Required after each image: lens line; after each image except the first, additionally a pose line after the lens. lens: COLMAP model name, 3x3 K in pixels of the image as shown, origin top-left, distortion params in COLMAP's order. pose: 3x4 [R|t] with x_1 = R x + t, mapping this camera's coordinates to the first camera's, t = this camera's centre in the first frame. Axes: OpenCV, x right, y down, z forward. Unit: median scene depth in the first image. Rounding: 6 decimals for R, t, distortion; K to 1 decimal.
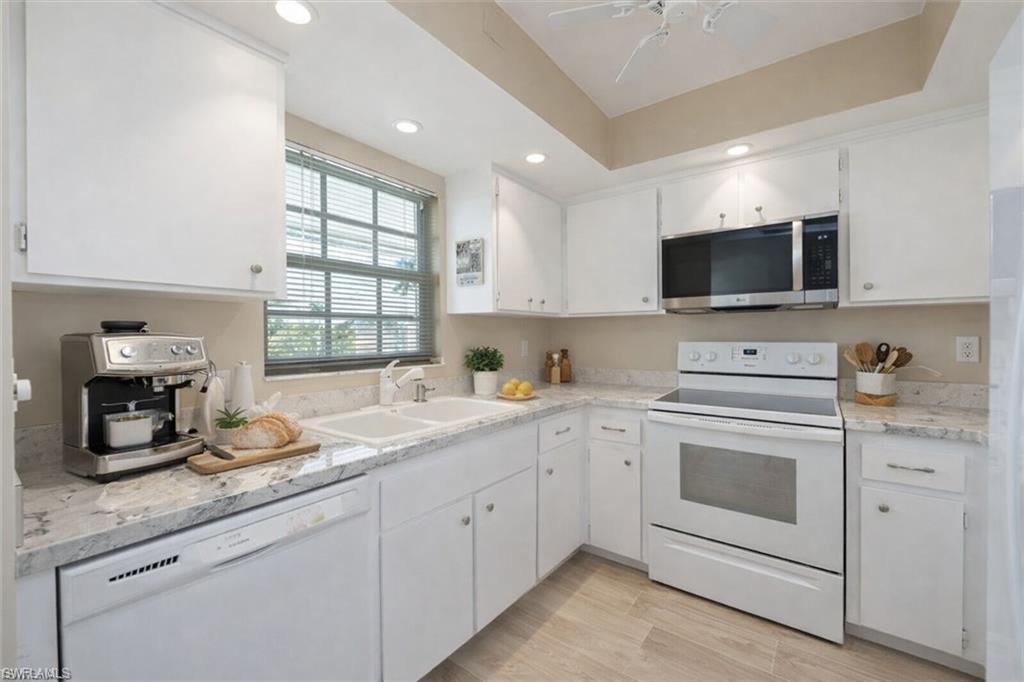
lens RADIAL K [[397.8, 0, 513.3], [0, 397.8, 344.4], [0, 0, 1]] dist [0.000575, -0.007110]
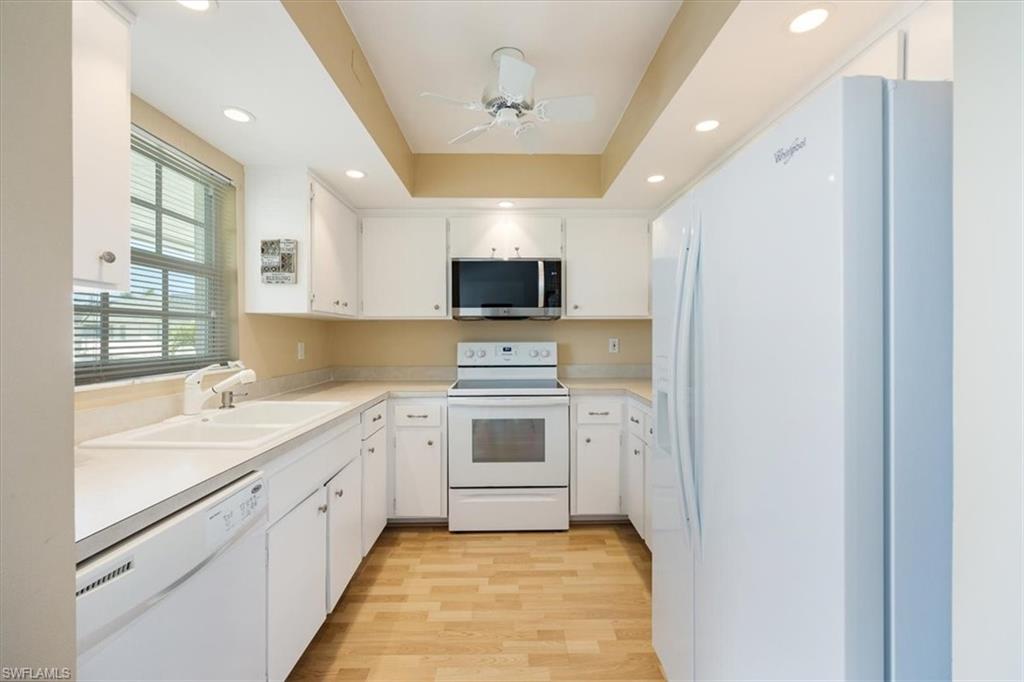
lens RADIAL K [[410.6, 0, 512.0], [0, 410.6, 341.0], [0, 0, 1]] dist [0.000543, 0.000099]
pose [[0.803804, -0.002337, 0.594890, -0.265239], [0.002641, 0.999996, 0.000359, -0.011031], [-0.594889, 0.001282, 0.803807, -0.161649]]
